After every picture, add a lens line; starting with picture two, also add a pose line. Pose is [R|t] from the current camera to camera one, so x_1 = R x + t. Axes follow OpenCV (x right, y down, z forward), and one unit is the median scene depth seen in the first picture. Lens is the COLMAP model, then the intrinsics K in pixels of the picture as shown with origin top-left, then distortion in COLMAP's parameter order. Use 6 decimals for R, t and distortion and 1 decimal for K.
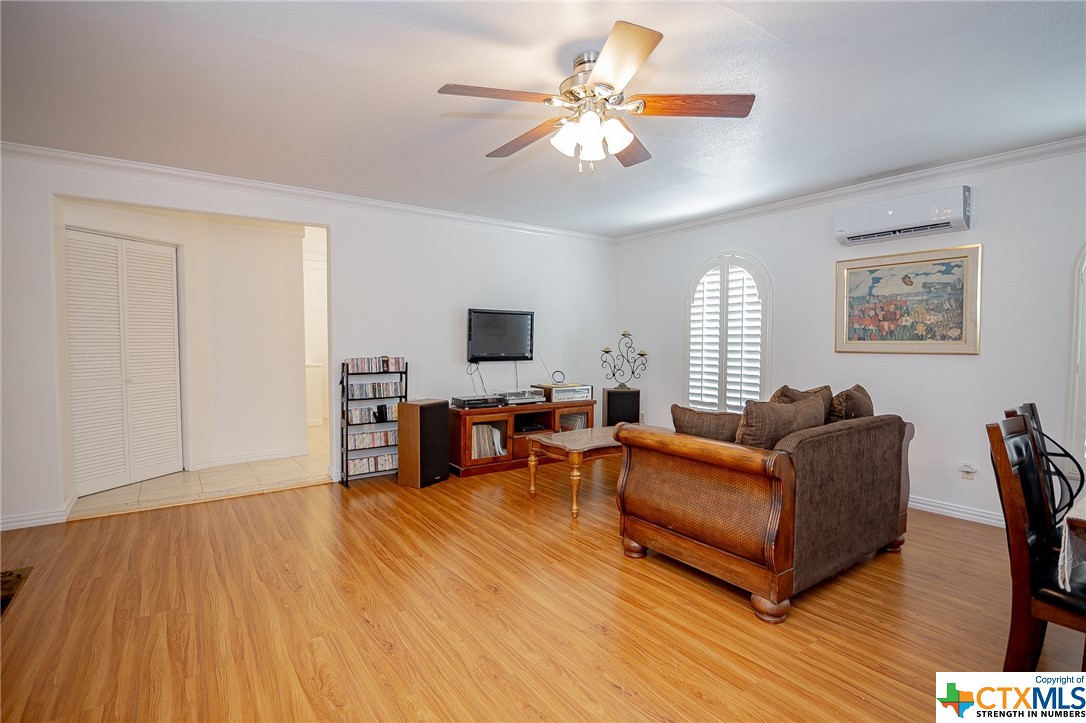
lens RADIAL K [[511.8, 0, 540.2], [0, 511.8, 364.1], [0, 0, 1]] dist [-0.020245, 0.003062]
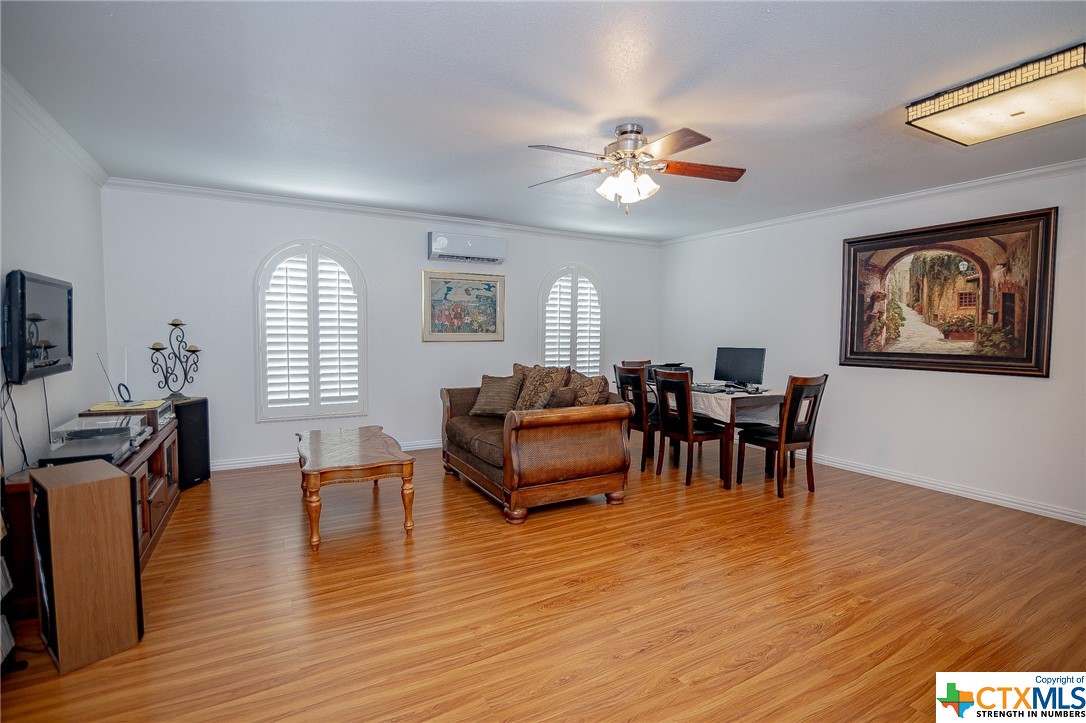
lens RADIAL K [[511.8, 0, 535.9], [0, 511.8, 359.2], [0, 0, 1]] dist [-0.020245, 0.003062]
pose [[0.116022, -0.060454, 0.991405, -0.758958], [0.035110, 0.997772, 0.056733, -0.048800], [-0.992626, 0.028226, 0.117886, 0.650873]]
